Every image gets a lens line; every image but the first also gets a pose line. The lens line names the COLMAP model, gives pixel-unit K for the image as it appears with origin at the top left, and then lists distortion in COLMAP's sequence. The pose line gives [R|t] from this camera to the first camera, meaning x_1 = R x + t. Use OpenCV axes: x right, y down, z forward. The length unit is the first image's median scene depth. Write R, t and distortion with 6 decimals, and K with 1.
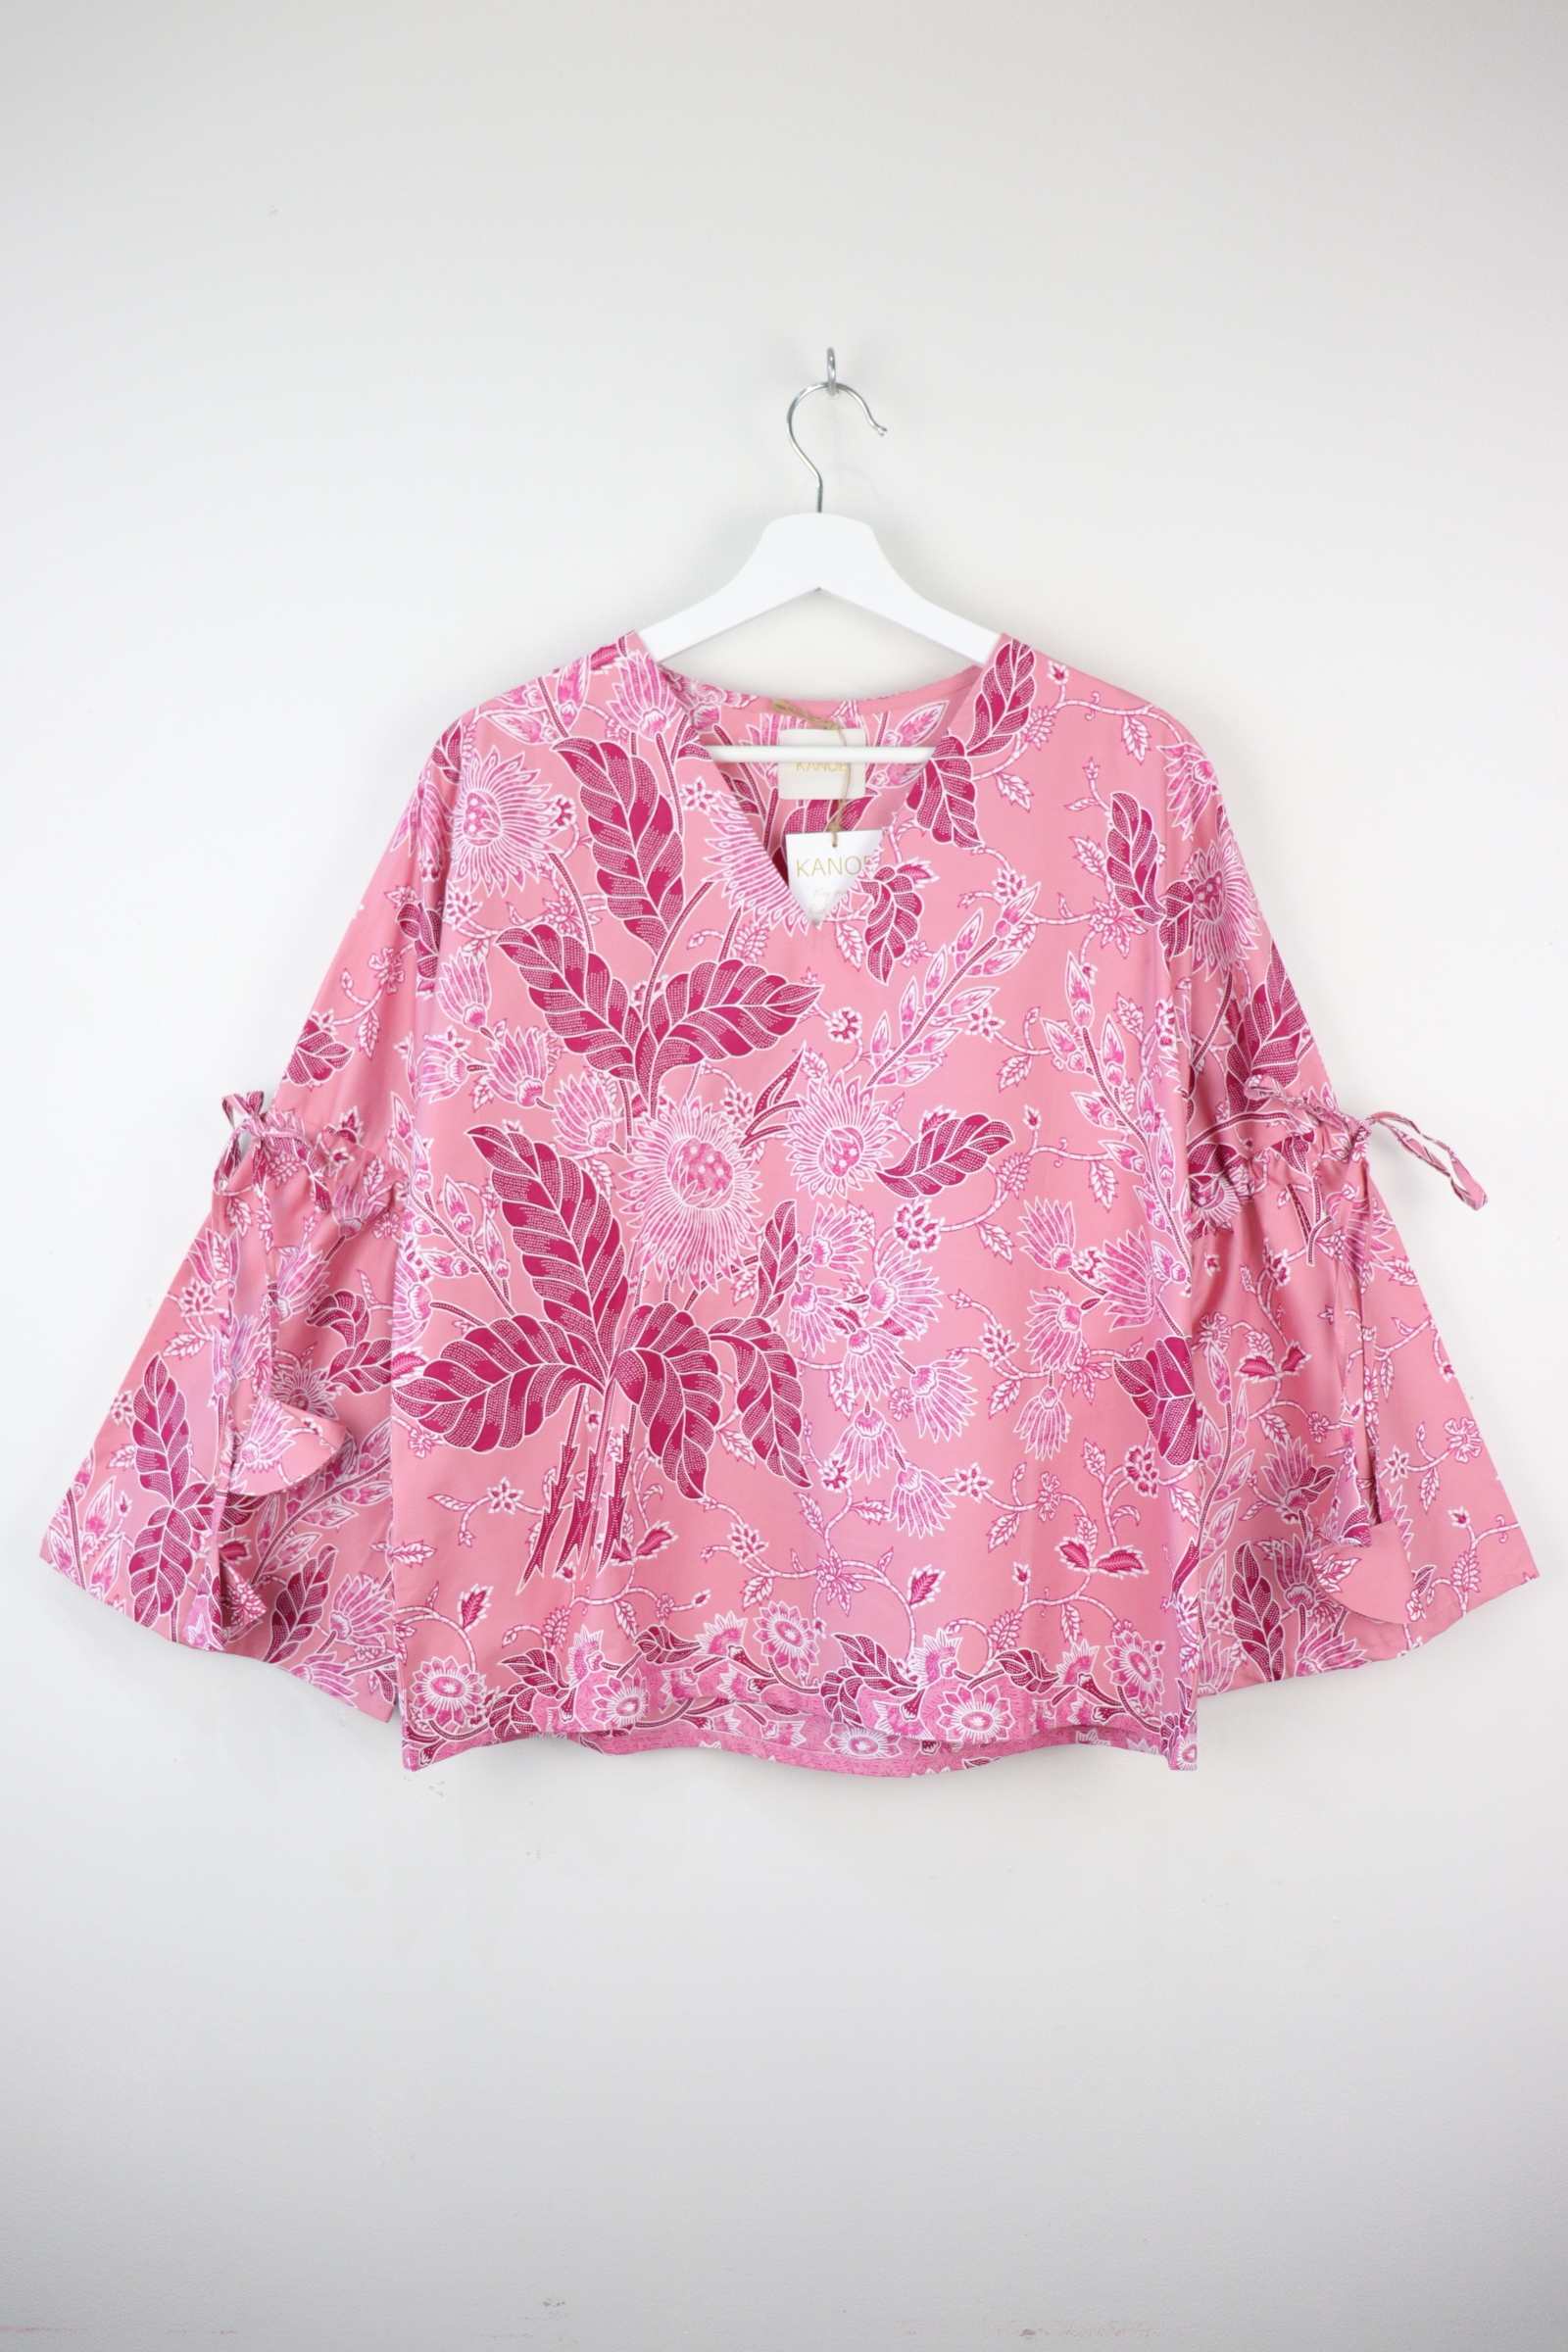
lens RADIAL K [[1927.9, 0, 774.1], [0, 1927.9, 1169.2], [0, 0, 1]] dist [-0.181331, 0.163570]
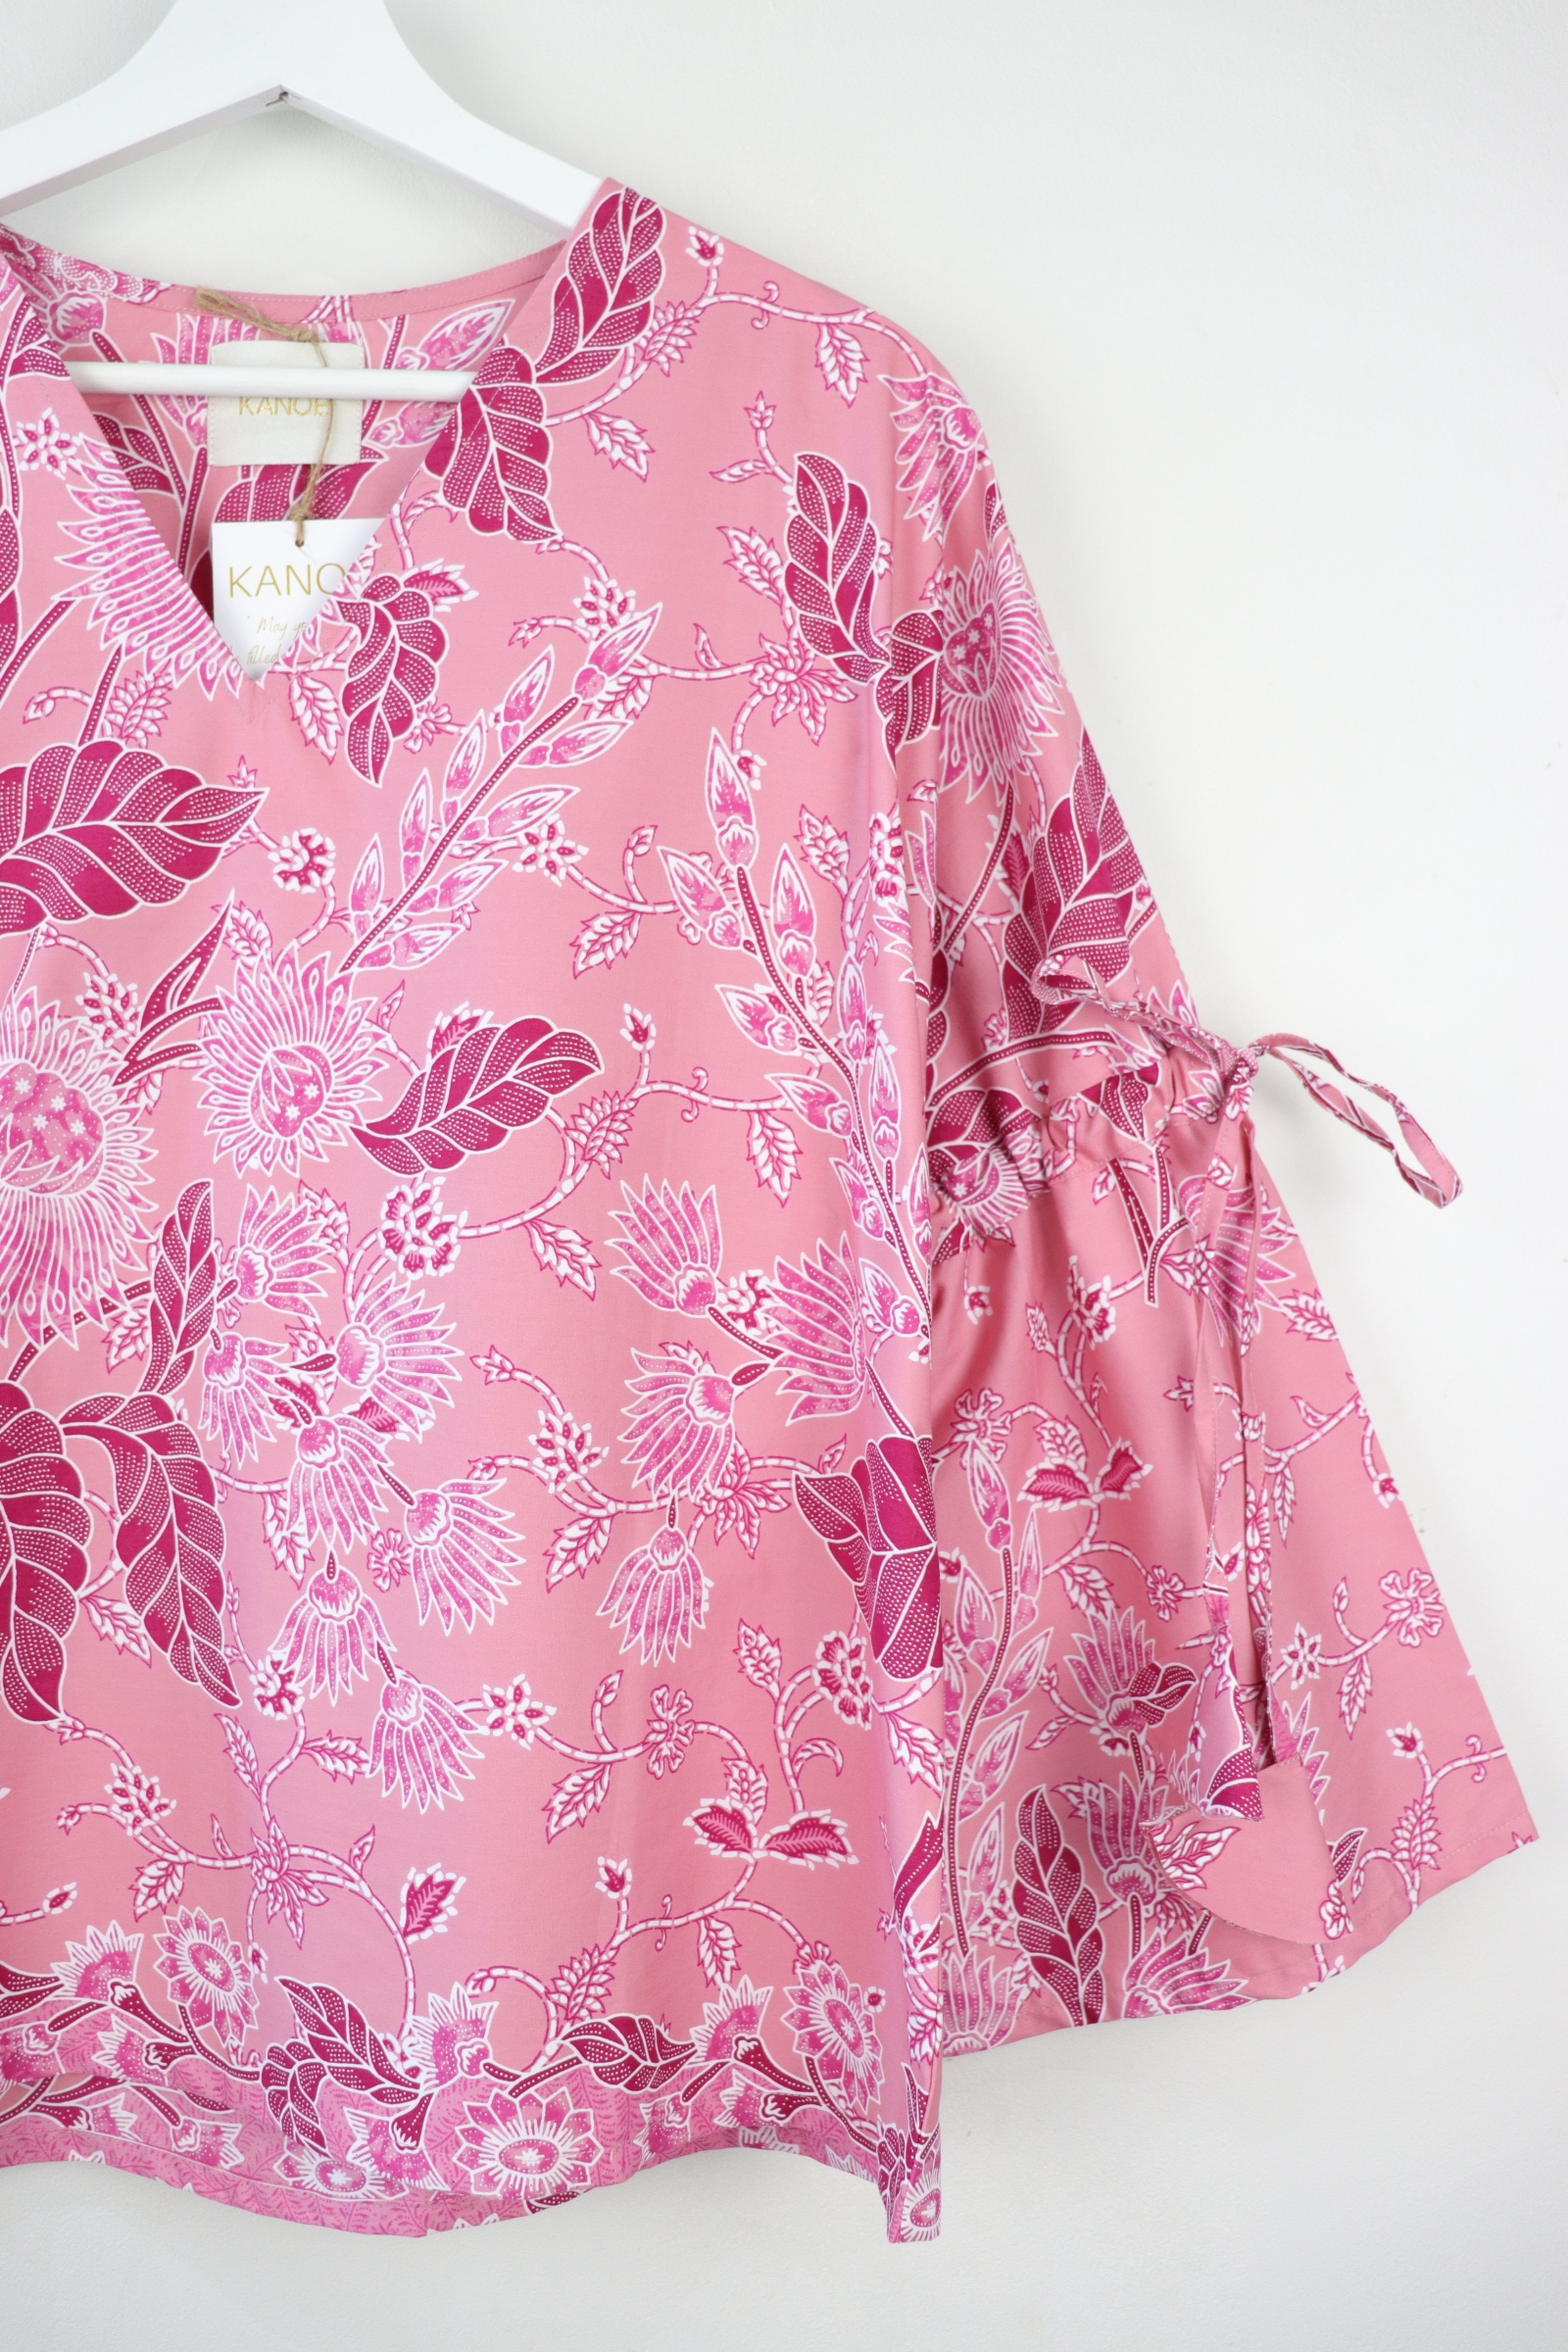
lens RADIAL K [[1927.9, 0, 774.1], [0, 1927.9, 1169.2], [0, 0, 1]] dist [-0.181331, 0.163570]
pose [[0.996252, 0.007890, 0.086134, 0.123953], [-0.005729, 0.999663, -0.025310, 0.025810], [-0.086305, 0.024721, 0.995962, 0.452437]]
